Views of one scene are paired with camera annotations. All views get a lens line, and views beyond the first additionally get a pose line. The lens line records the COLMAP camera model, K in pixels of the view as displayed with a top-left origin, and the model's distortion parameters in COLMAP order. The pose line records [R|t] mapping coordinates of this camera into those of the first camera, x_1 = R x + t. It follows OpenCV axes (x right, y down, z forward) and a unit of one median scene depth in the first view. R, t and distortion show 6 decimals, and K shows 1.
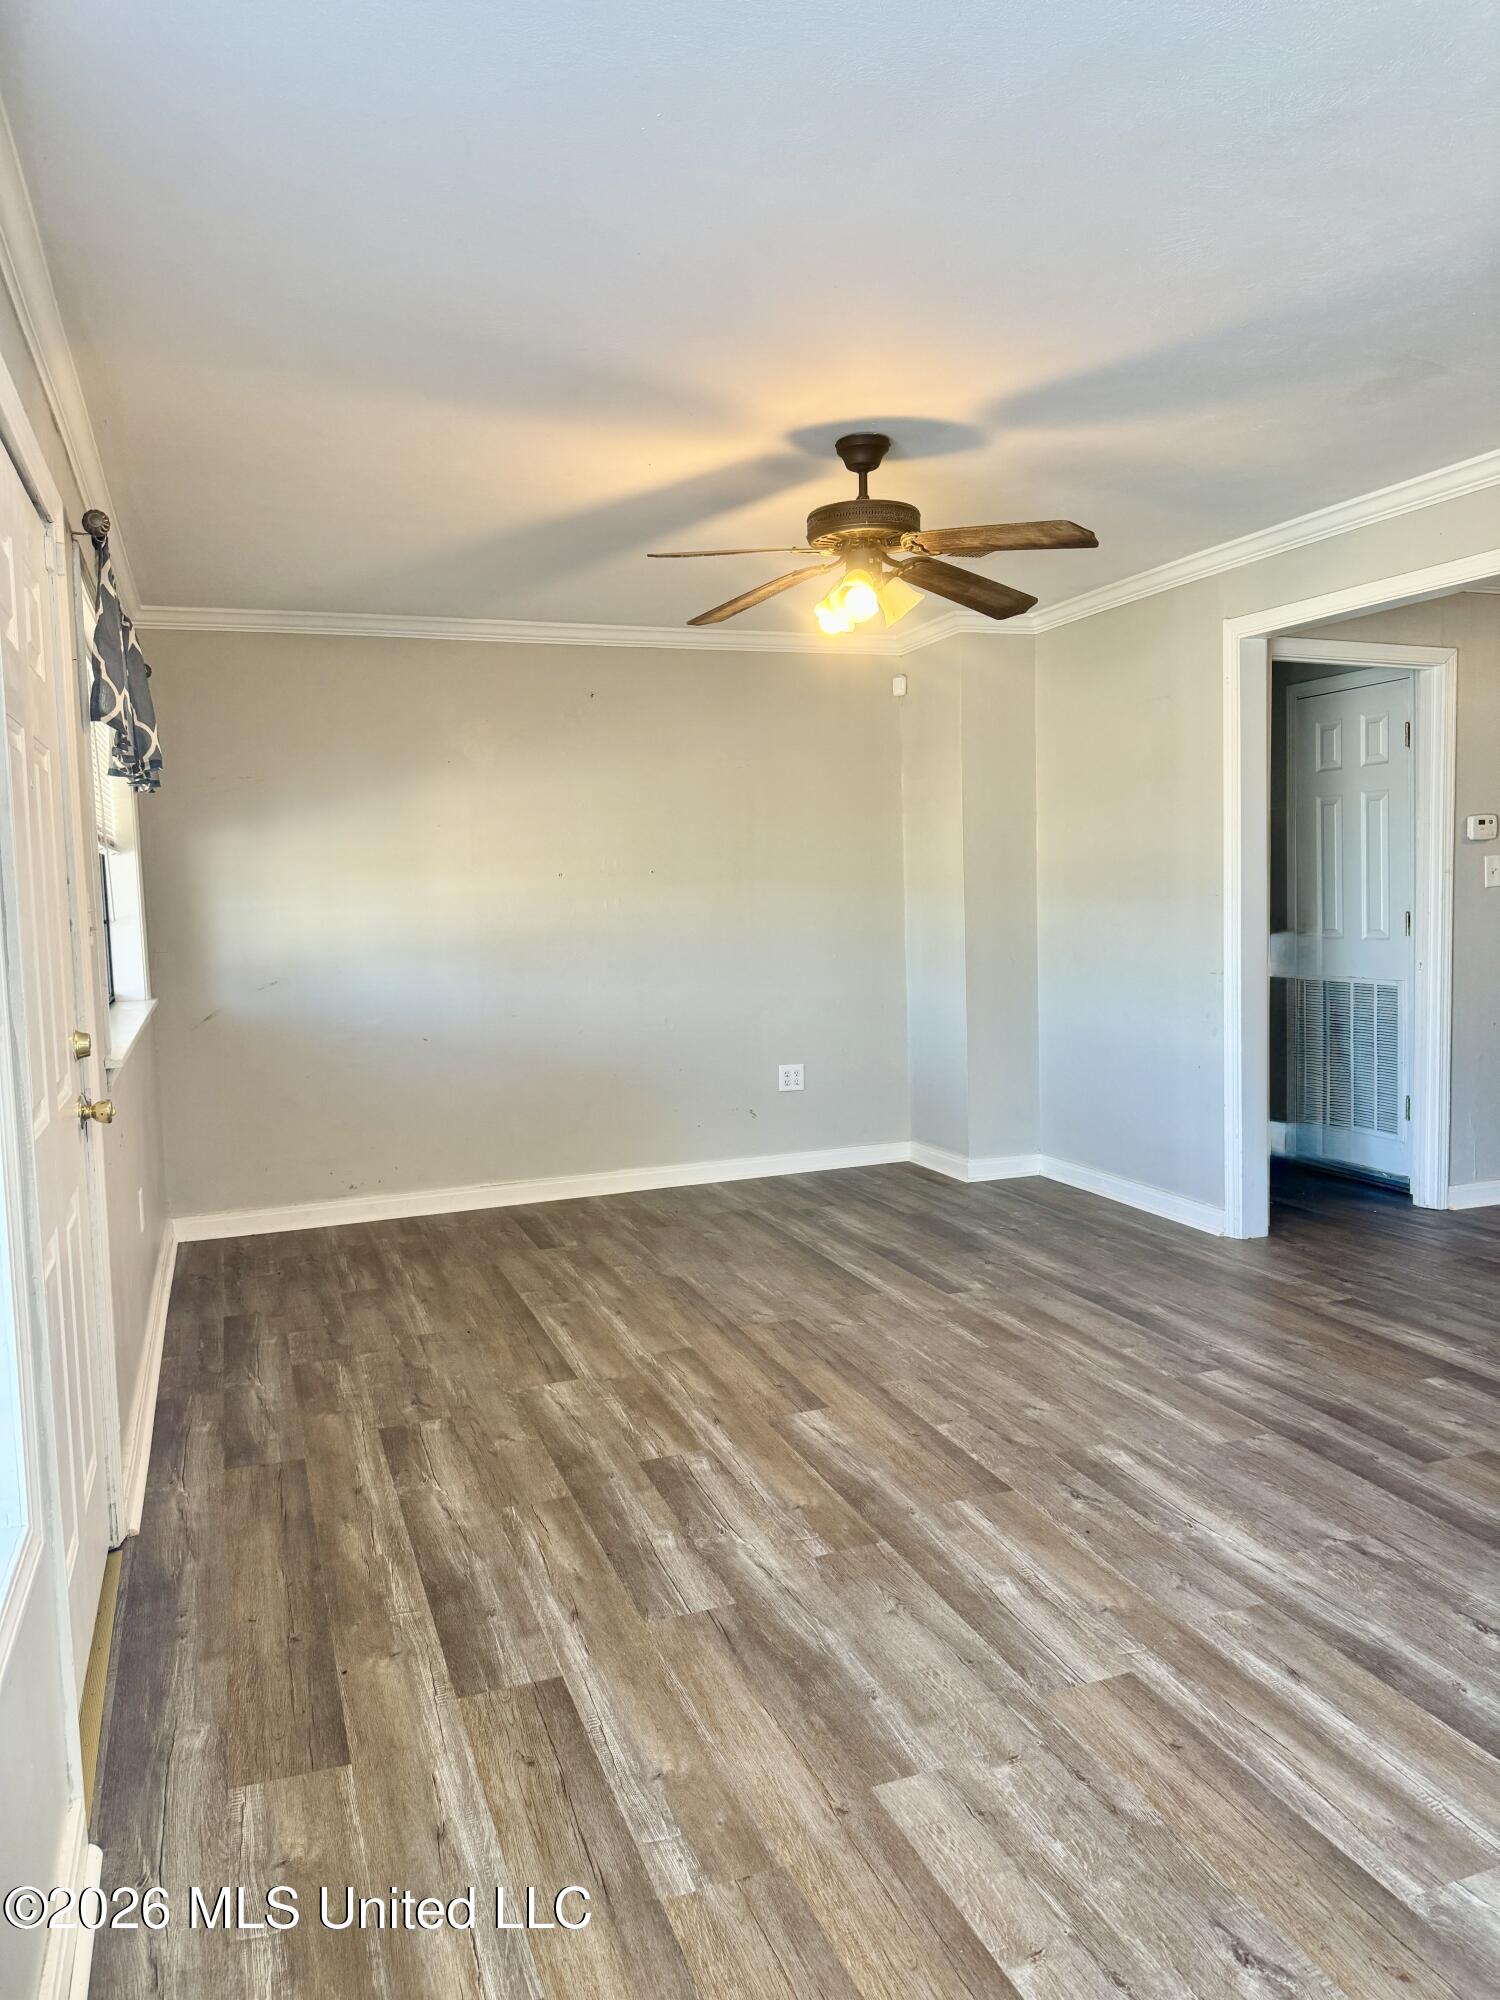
lens RADIAL K [[1405.9, 0, 747.8], [0, 1405.9, 992.9], [0, 0, 1]] dist [0.034248, -0.043546]
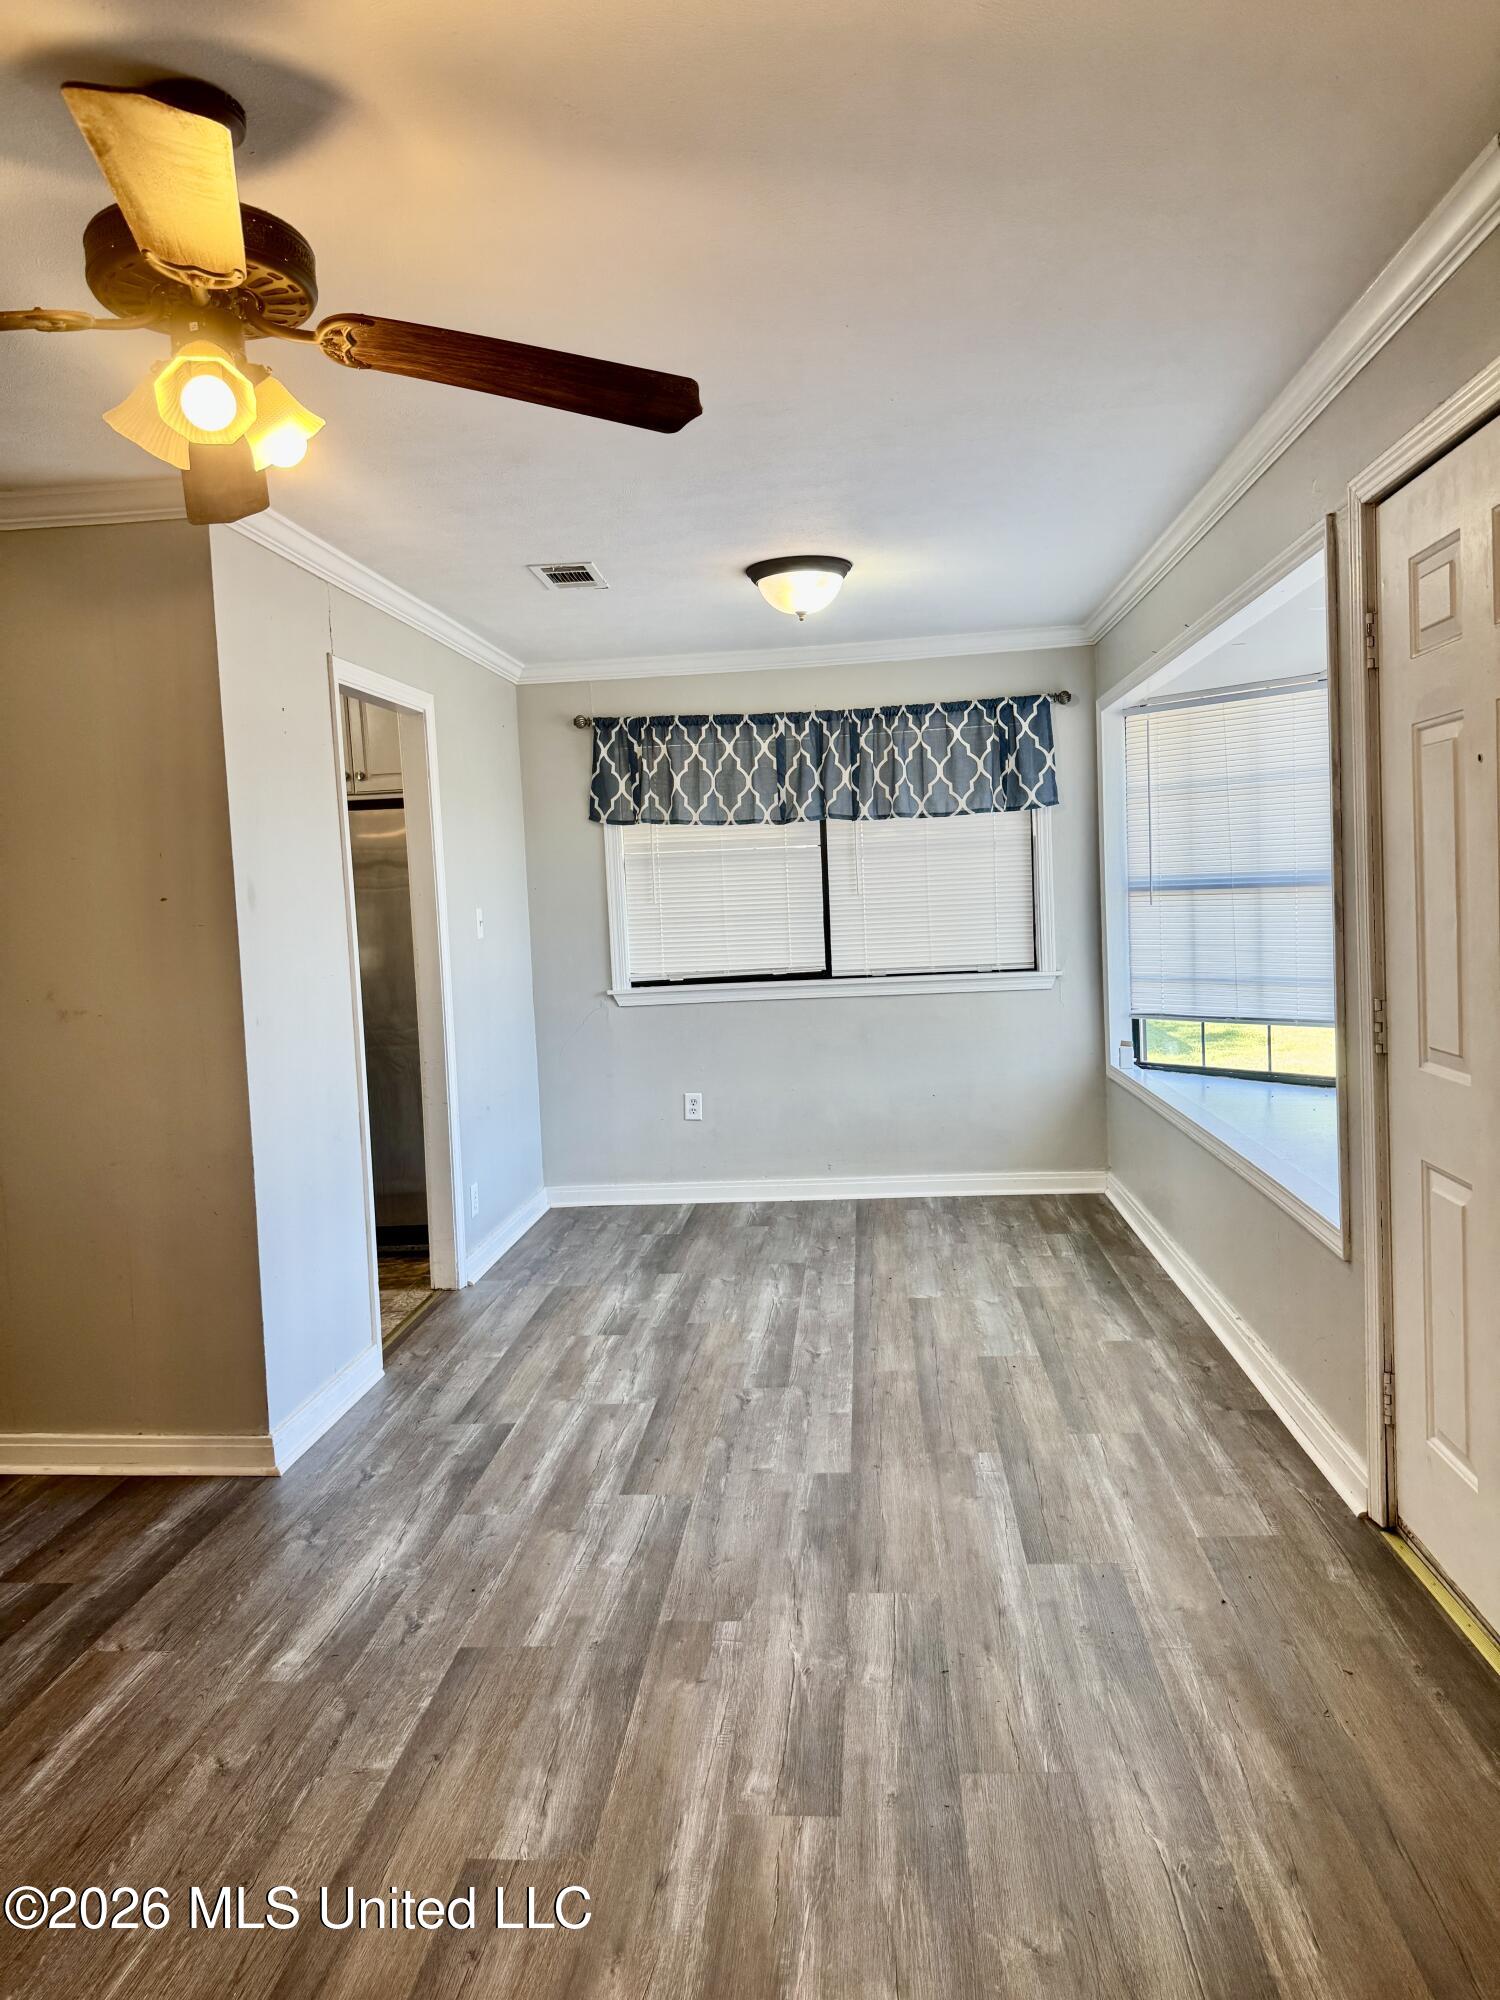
lens RADIAL K [[1405.9, 0, 731.8], [0, 1405.9, 986.3], [0, 0, 1]] dist [0.034248, -0.043546]
pose [[-0.897057, 0.047421, 0.439364, -0.342010], [0.112071, 0.986135, 0.122383, -0.124040], [-0.427469, 0.159024, -0.889934, 1.575317]]
